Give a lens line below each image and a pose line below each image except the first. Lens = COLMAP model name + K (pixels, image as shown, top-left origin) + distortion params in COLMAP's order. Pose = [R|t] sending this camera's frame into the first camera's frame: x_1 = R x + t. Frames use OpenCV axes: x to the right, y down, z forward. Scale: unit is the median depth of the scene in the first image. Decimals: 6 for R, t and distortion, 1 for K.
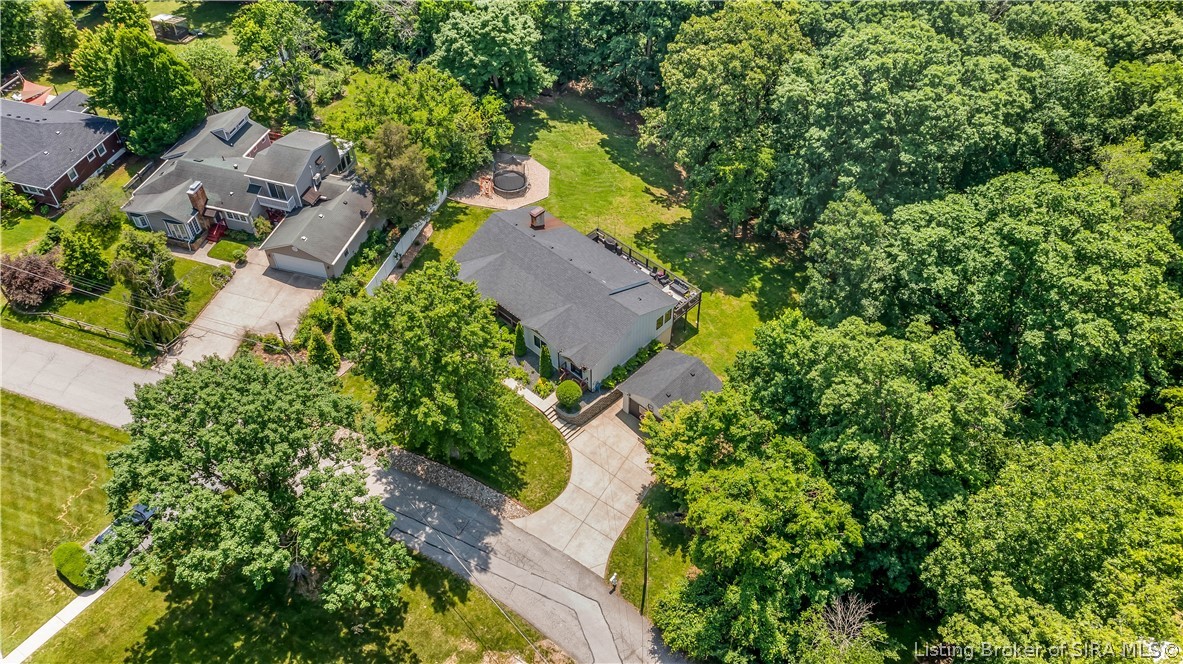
lens RADIAL K [[925.7, 0, 579.0], [0, 925.7, 330.2], [0, 0, 1]] dist [-0.032540, 0.009921]
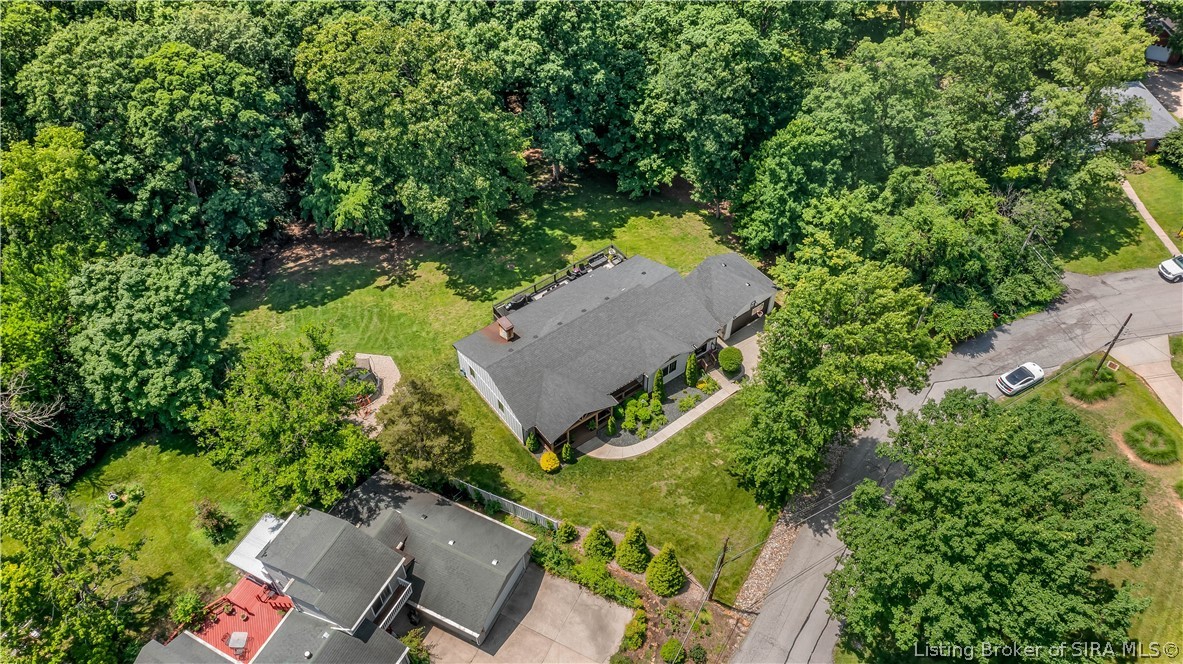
lens RADIAL K [[925.7, 0, 587.8], [0, 925.7, 335.7], [0, 0, 1]] dist [-0.032540, 0.009921]
pose [[0.159206, -0.730337, 0.664275, -0.600386], [0.712351, 0.550840, 0.434893, -0.433141], [-0.683528, 0.403959, 0.607953, 0.419493]]
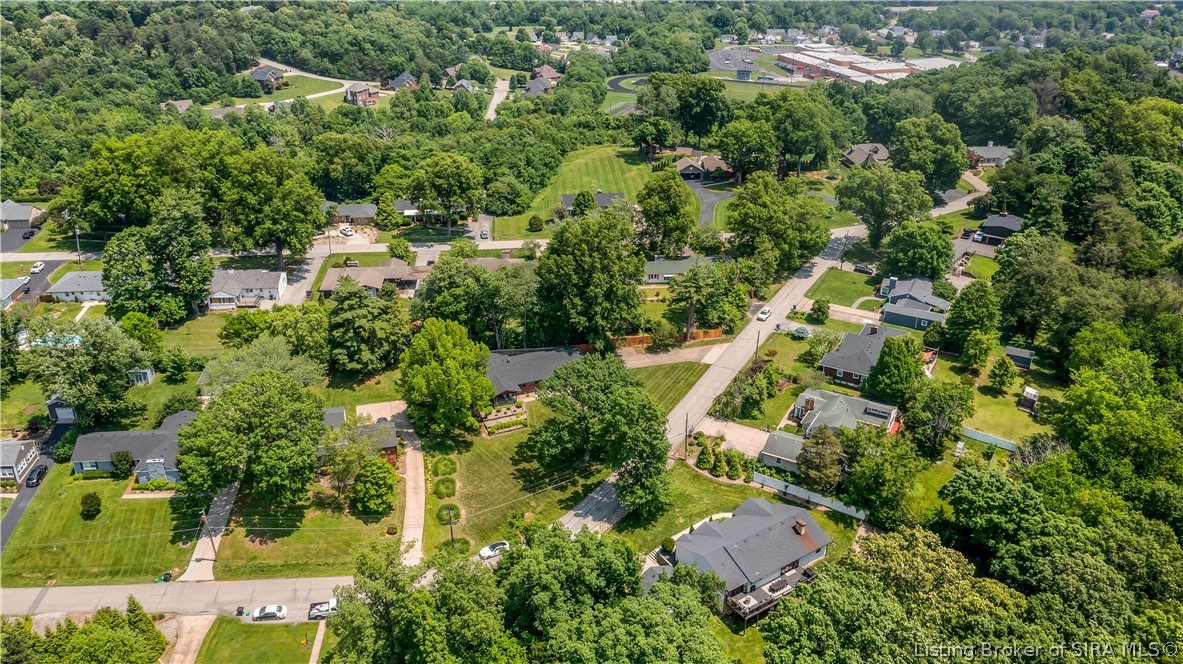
lens RADIAL K [[925.7, 0, 594.3], [0, 925.7, 331.4], [0, 0, 1]] dist [-0.032540, 0.009921]
pose [[-0.195302, 0.440994, -0.876003, 1.188885], [-0.709154, 0.553496, 0.436742, -0.708818], [0.677465, 0.706517, 0.204633, 0.232597]]
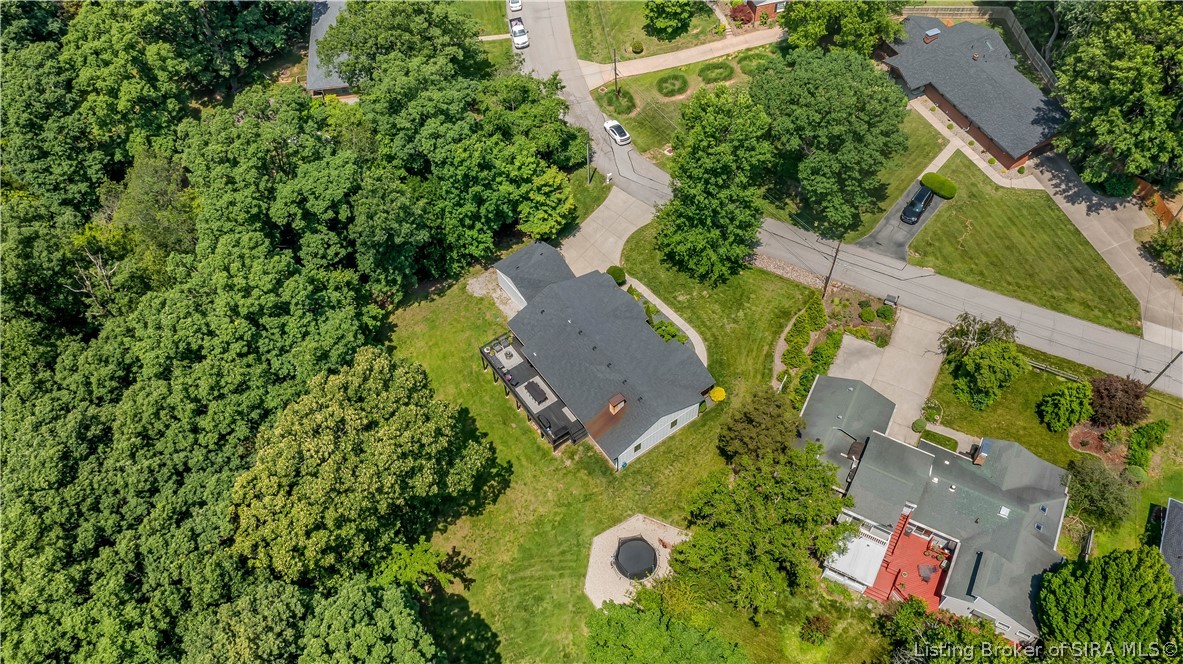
lens RADIAL K [[925.7, 0, 591.7], [0, 925.7, 333.0], [0, 0, 1]] dist [-0.032540, 0.009921]
pose [[-0.985013, -0.114520, 0.128974, -0.133939], [0.146719, -0.163209, 0.975621, -1.058160], [-0.090678, 0.979923, 0.177565, 0.743221]]
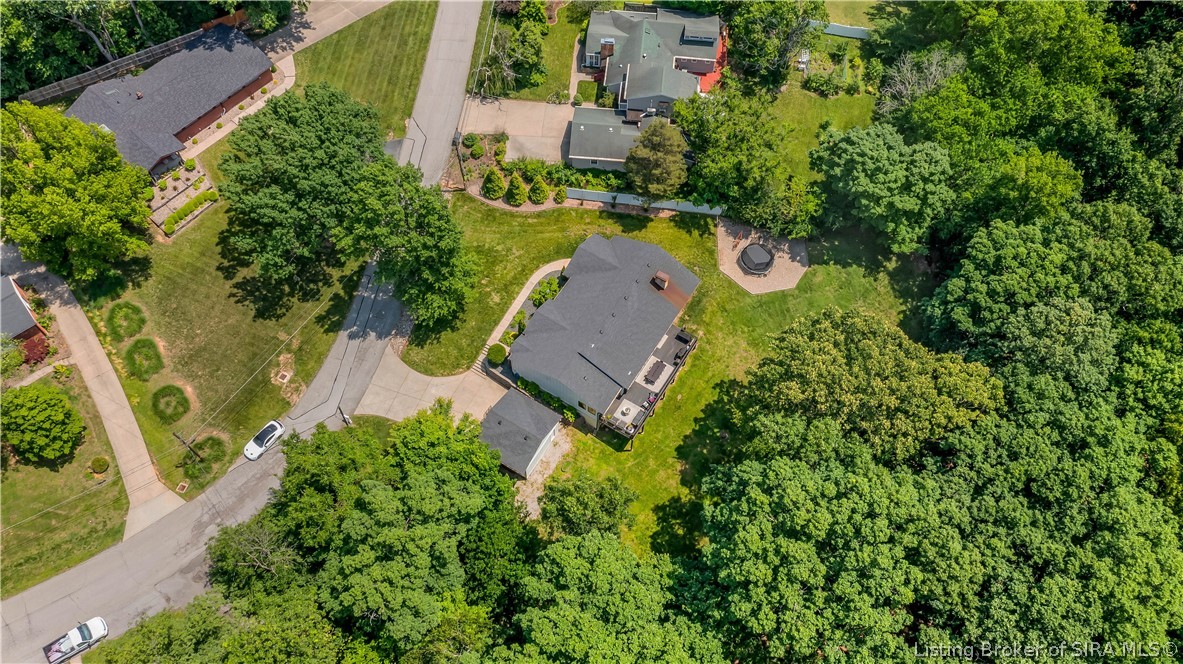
lens RADIAL K [[925.7, 0, 589.0], [0, 925.7, 327.9], [0, 0, 1]] dist [-0.032540, 0.009921]
pose [[0.214782, 0.861356, -0.460363, 0.495561], [-0.713221, 0.460349, 0.528578, -0.614916], [0.667221, 0.214811, 0.713212, 0.152411]]
